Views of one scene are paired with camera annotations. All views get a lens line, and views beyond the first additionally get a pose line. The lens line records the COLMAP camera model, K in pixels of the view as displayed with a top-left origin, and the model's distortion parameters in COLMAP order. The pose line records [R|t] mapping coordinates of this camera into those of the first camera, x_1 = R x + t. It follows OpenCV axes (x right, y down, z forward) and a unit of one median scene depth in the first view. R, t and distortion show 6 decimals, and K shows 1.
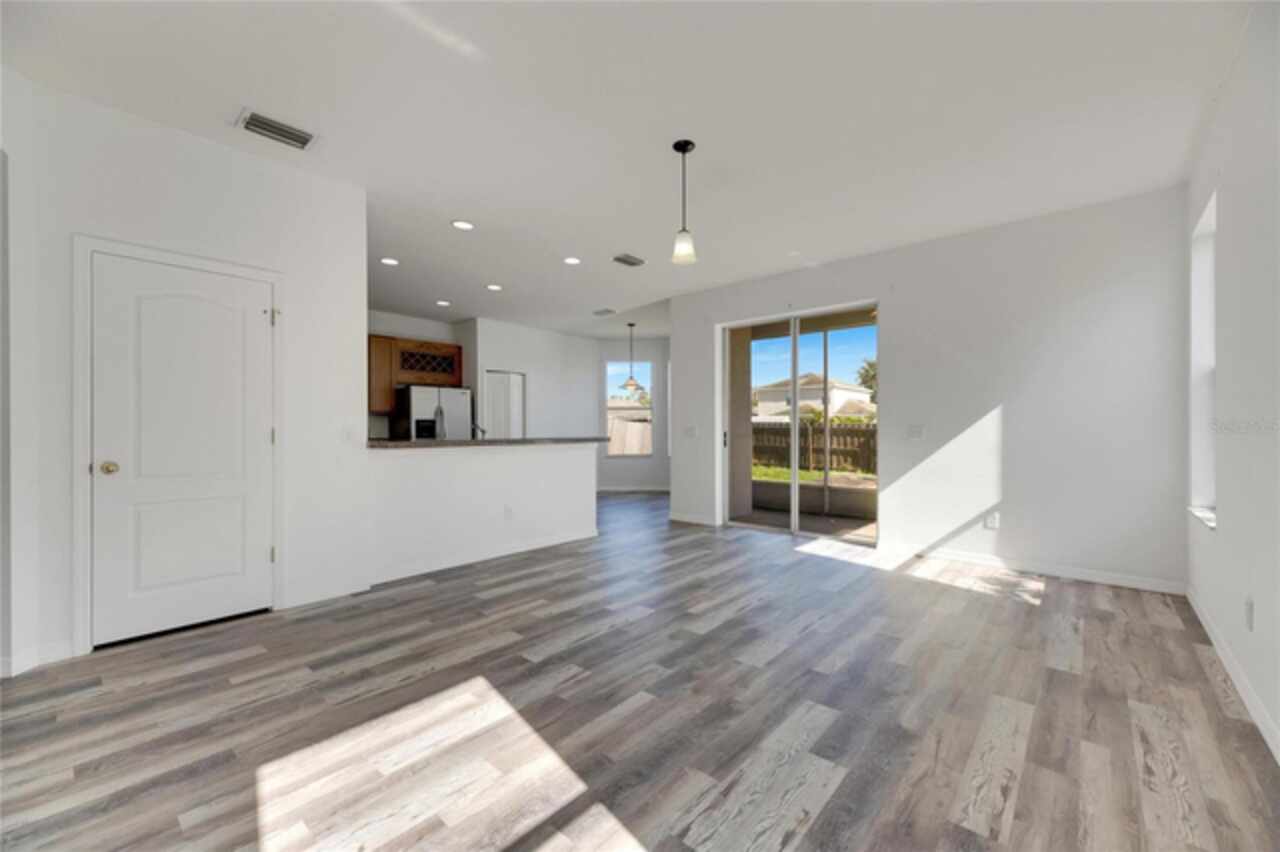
lens RADIAL K [[515.8, 0, 641.4], [0, 515.8, 429.6], [0, 0, 1]] dist [0.001774, -0.000129]
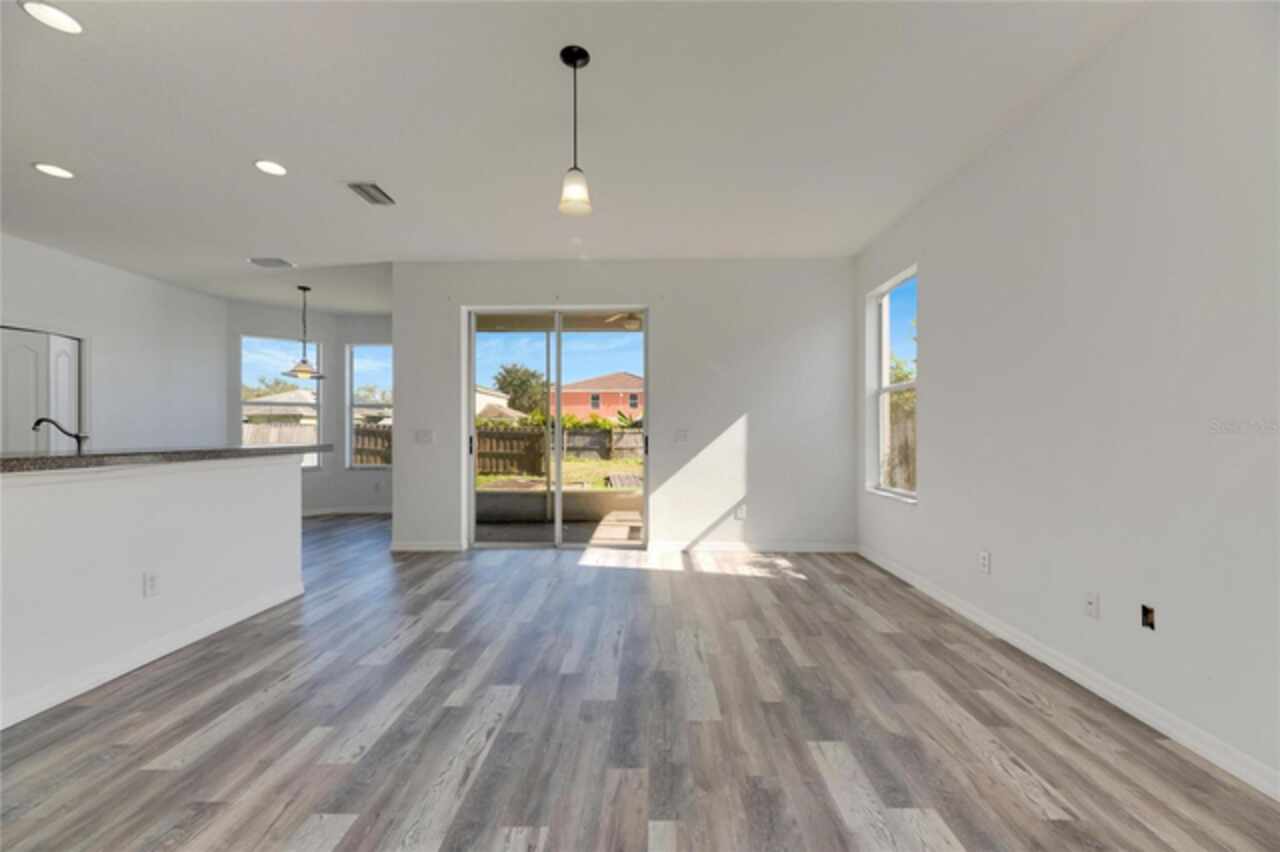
lens RADIAL K [[515.8, 0, 641.4], [0, 515.8, 429.6], [0, 0, 1]] dist [0.001774, -0.000129]
pose [[0.761898, 0.005504, 0.647674, -0.271660], [-0.000732, 0.999971, -0.007637, 0.000732], [-0.647697, 0.005344, 0.761879, 0.300348]]
